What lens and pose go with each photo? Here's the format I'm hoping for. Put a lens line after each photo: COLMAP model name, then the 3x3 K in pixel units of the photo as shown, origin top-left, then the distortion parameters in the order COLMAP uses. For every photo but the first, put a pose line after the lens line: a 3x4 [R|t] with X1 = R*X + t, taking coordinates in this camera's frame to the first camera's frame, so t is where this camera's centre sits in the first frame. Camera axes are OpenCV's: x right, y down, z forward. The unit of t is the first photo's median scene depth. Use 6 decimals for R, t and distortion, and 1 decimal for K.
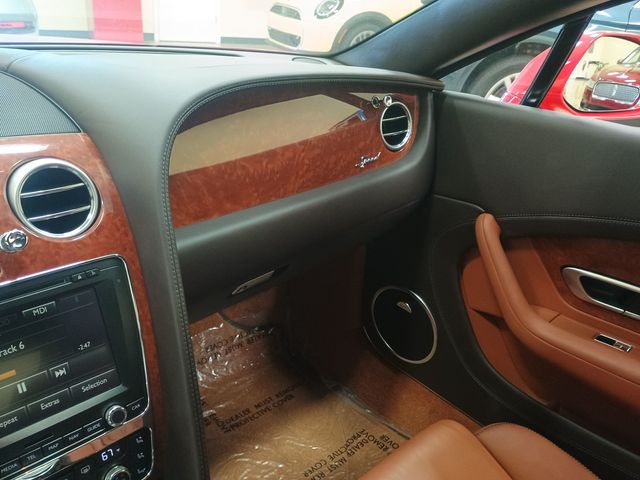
lens RADIAL K [[558.5, 0, 314.2], [0, 558.5, 241.0], [0, 0, 1]] dist [0.044788, -0.007120]
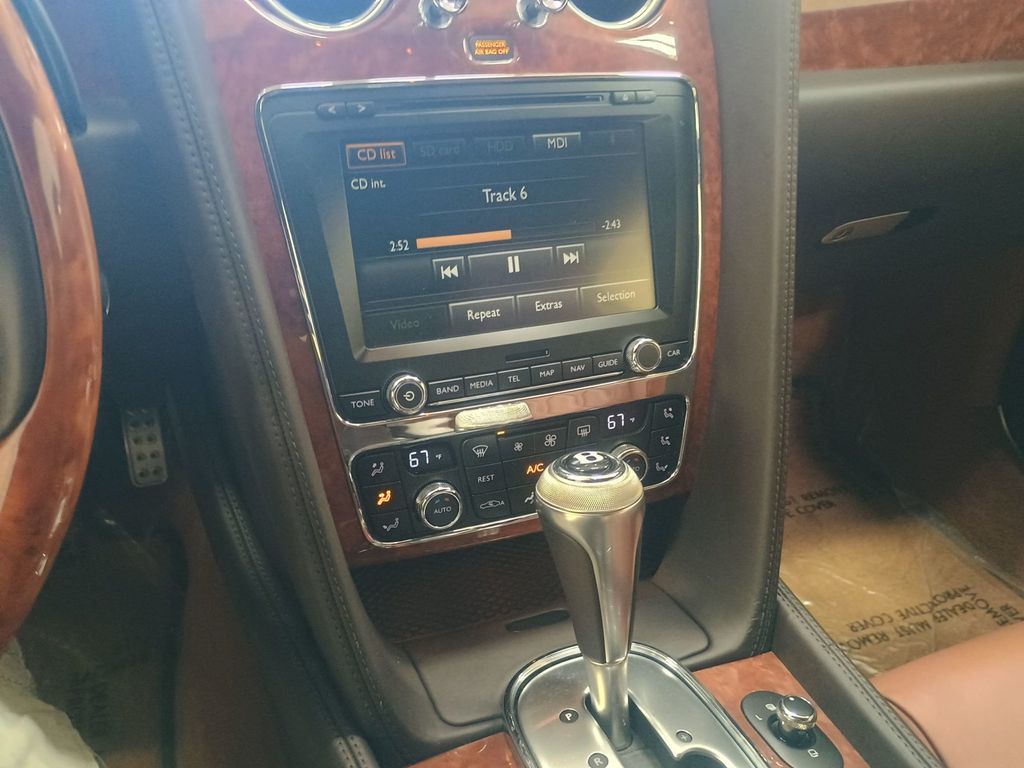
lens RADIAL K [[895.7, 0, 508.6], [0, 895.7, 380.1], [0, 0, 1]] dist [0.068993, -0.083020]
pose [[0.936343, 0.172083, -0.306022, -0.129587], [-0.150969, 0.984289, 0.091565, 0.179222], [0.316971, -0.039537, 0.947611, 0.061410]]
